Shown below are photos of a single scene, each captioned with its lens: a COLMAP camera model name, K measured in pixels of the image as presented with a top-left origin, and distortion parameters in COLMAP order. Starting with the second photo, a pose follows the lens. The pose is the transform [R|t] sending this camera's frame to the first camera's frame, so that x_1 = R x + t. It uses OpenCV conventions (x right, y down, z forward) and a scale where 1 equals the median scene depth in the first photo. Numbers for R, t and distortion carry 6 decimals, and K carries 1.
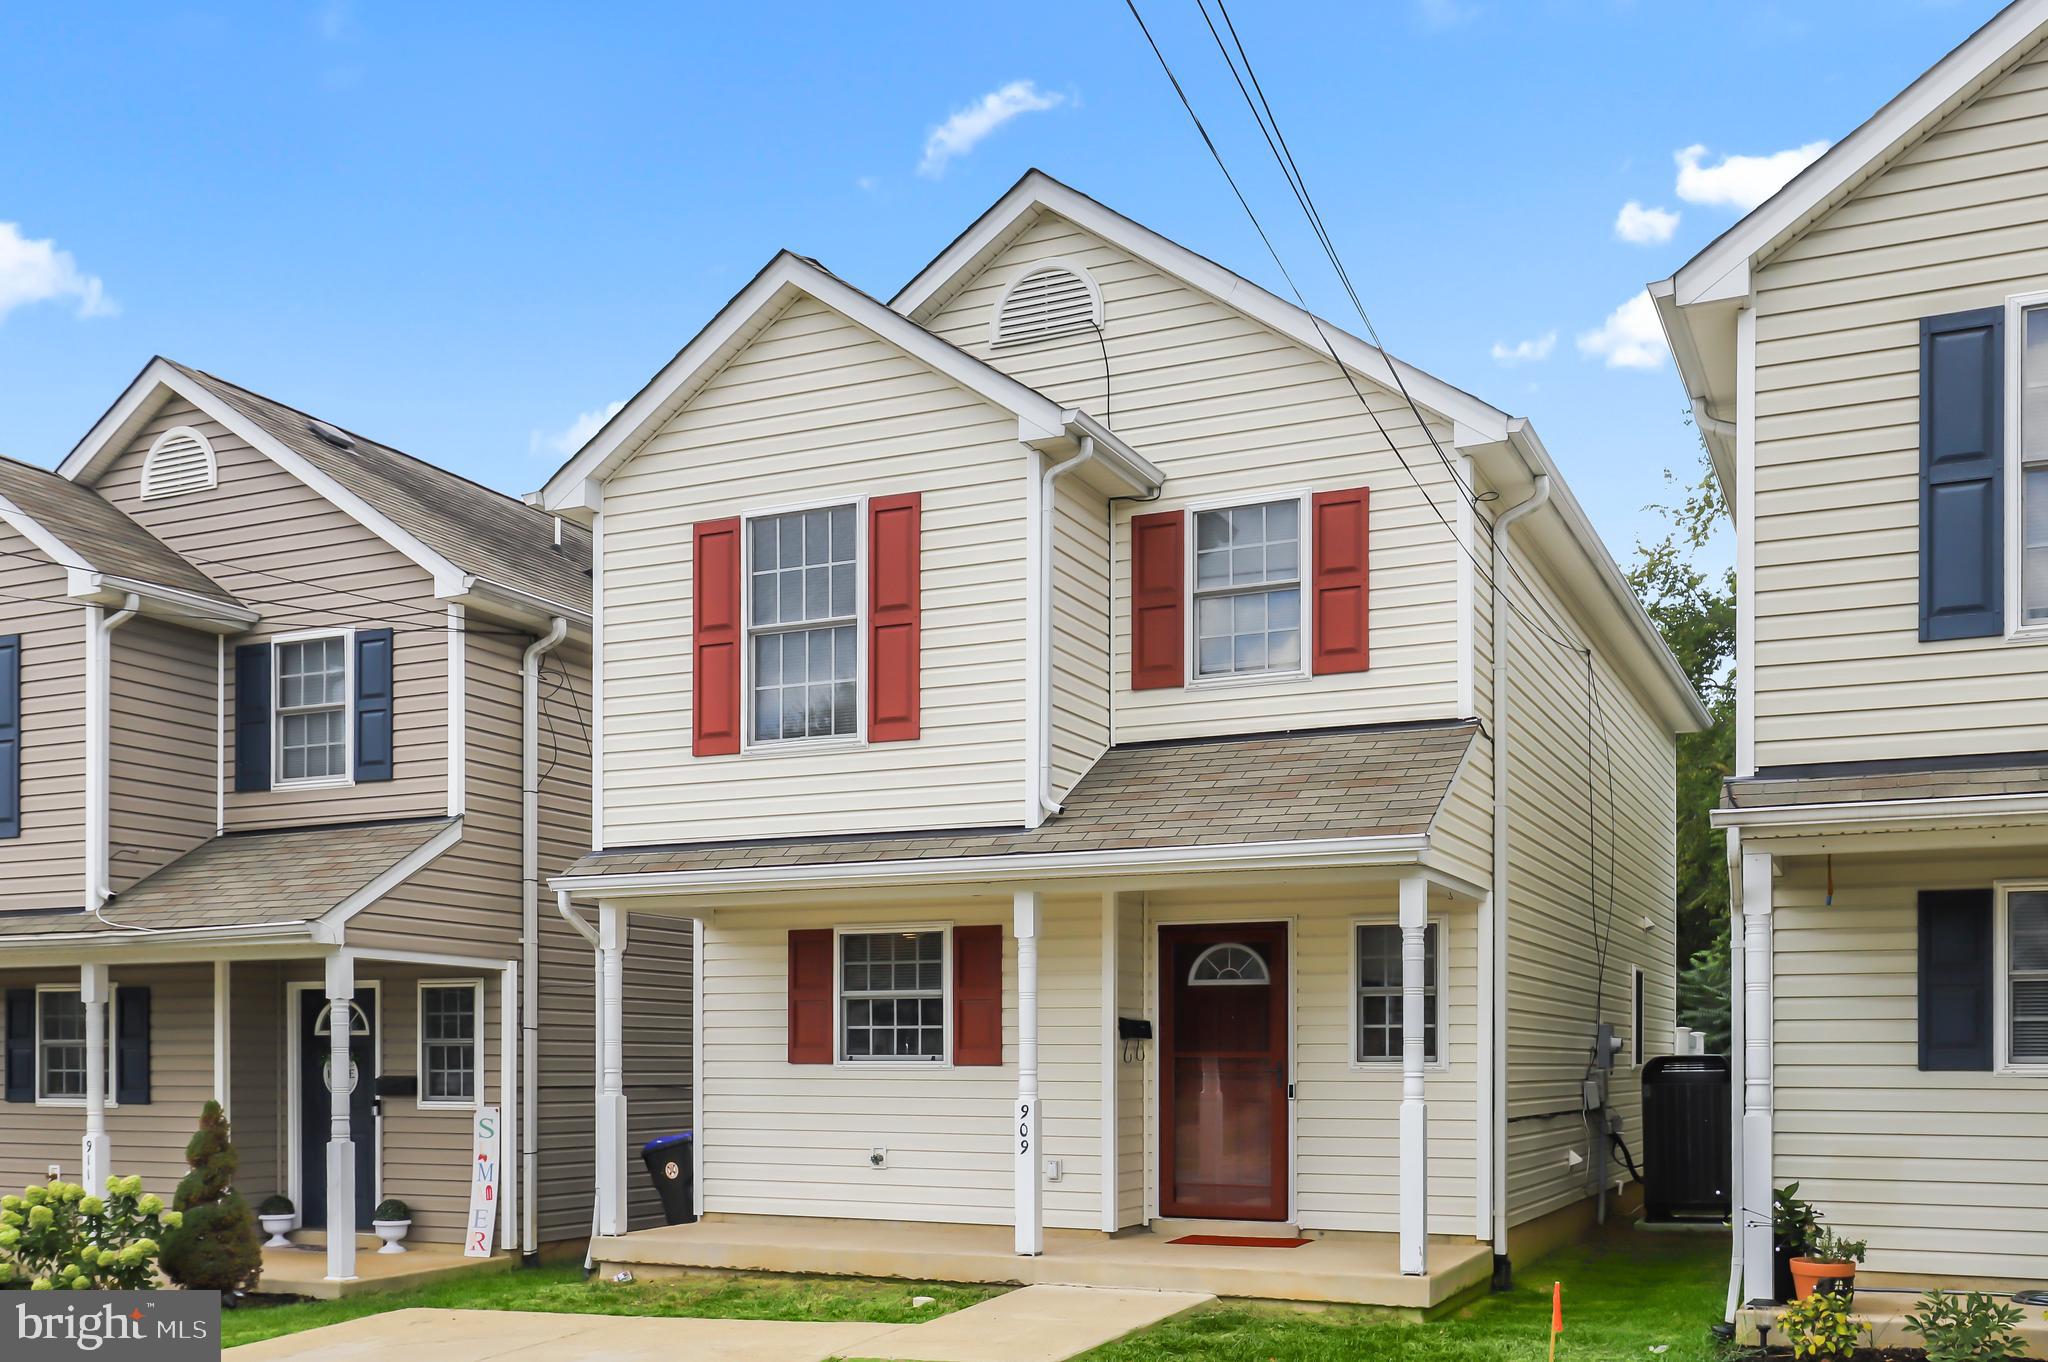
lens RADIAL K [[1931.7, 0, 1024.0], [0, 1931.7, 681.0], [0, 0, 1]] dist [-0.008137, -0.002140]
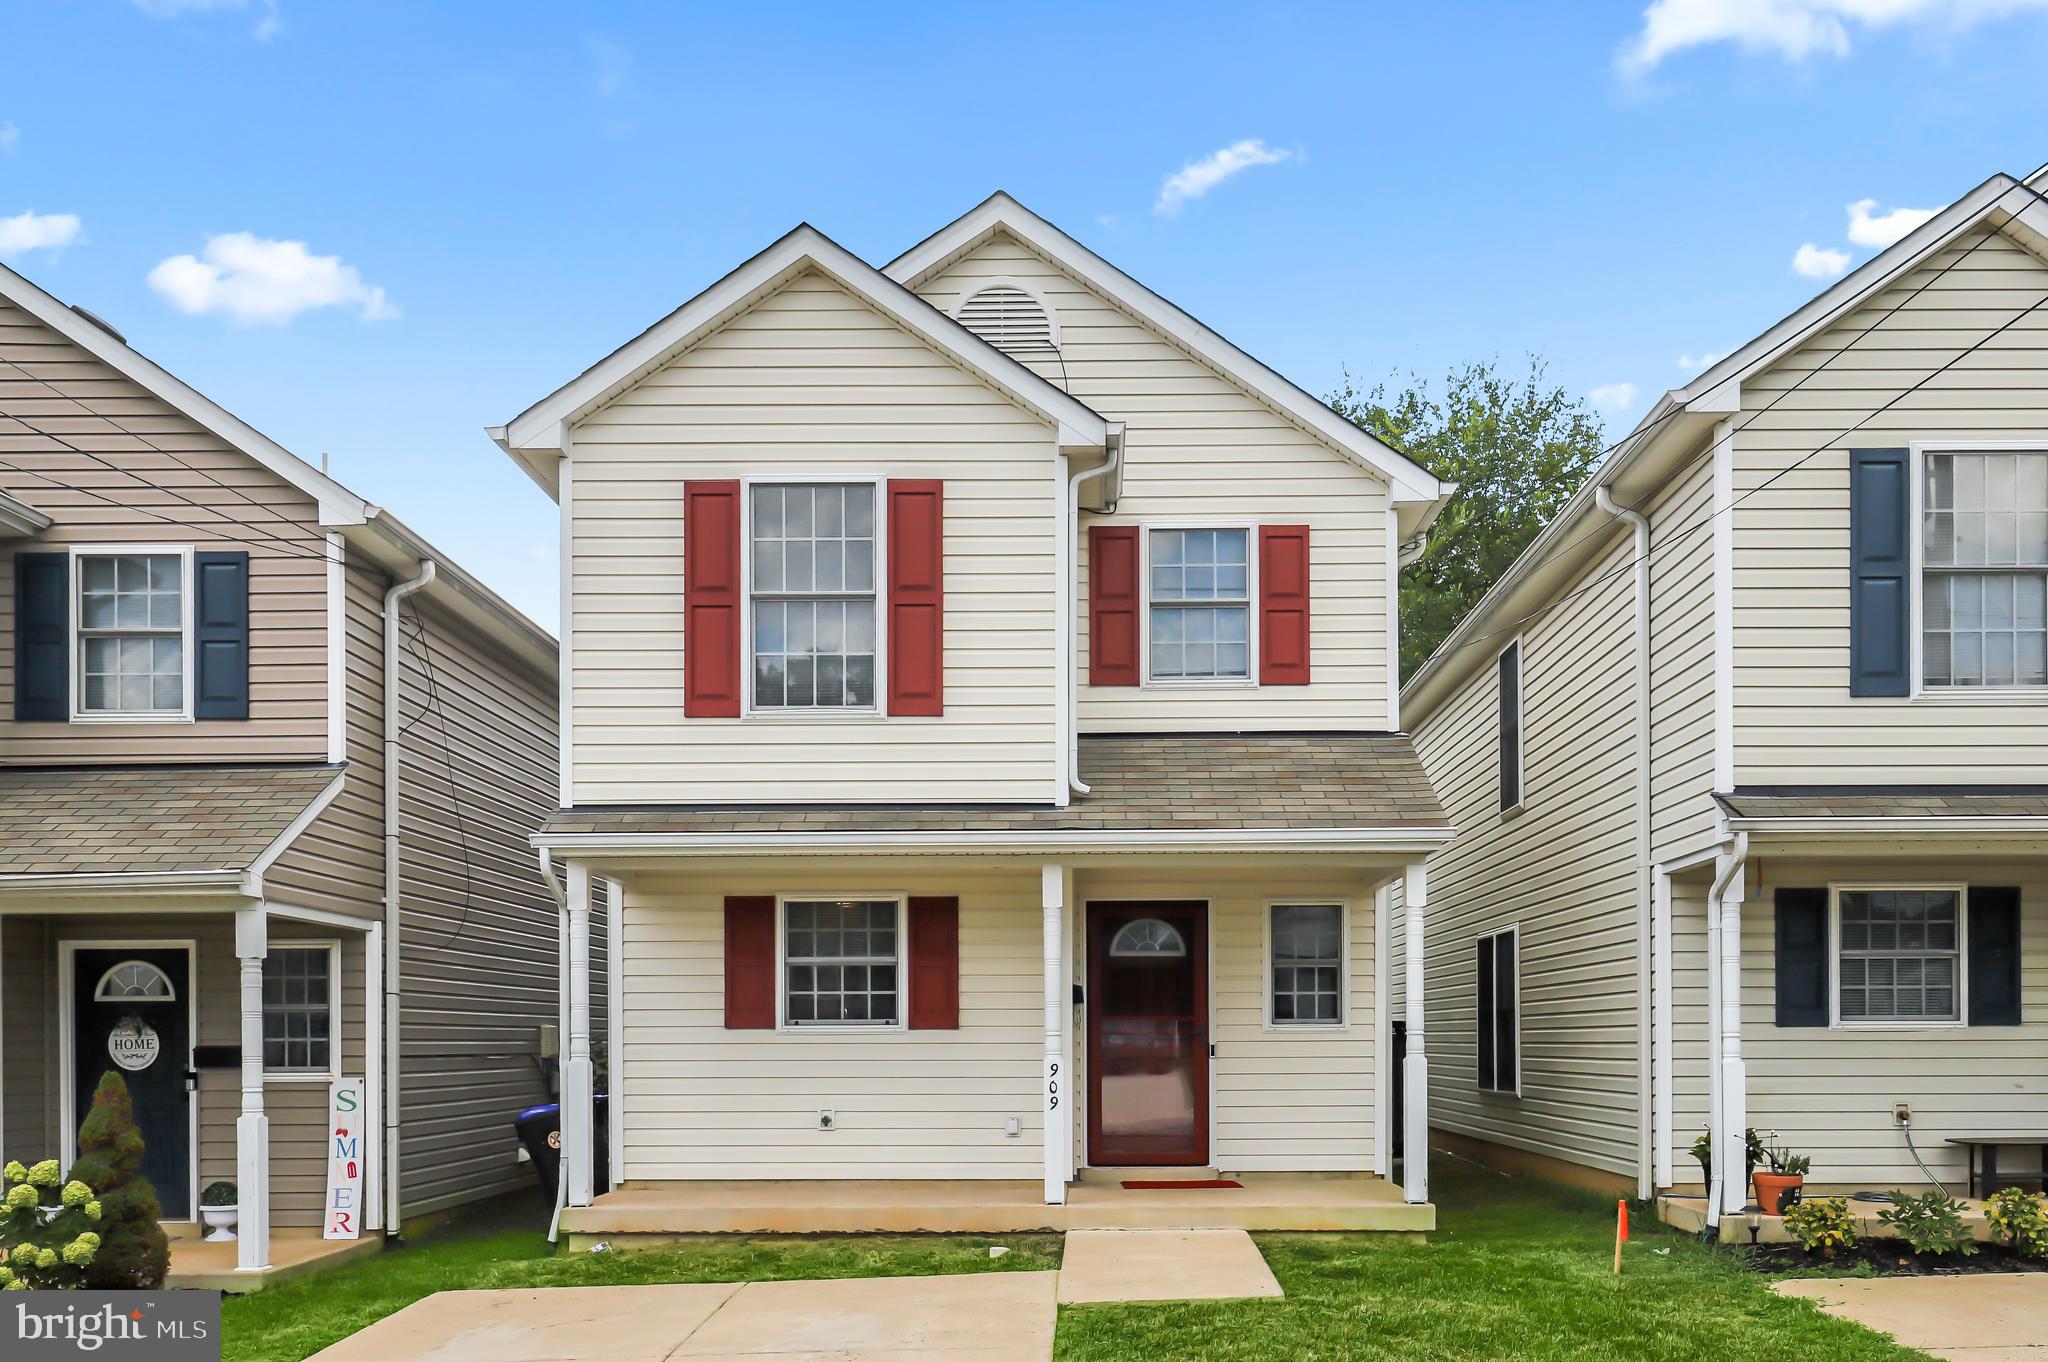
lens RADIAL K [[1749.1, 0, 1024.1], [0, 1749.1, 707.3], [0, 0, 1]] dist [-0.003010, -0.003312]
pose [[0.905660, 0.073722, 0.417546, -0.385580], [-0.076025, 0.997044, -0.011140, 0.030774], [-0.417133, -0.021655, 0.908588, 0.116102]]
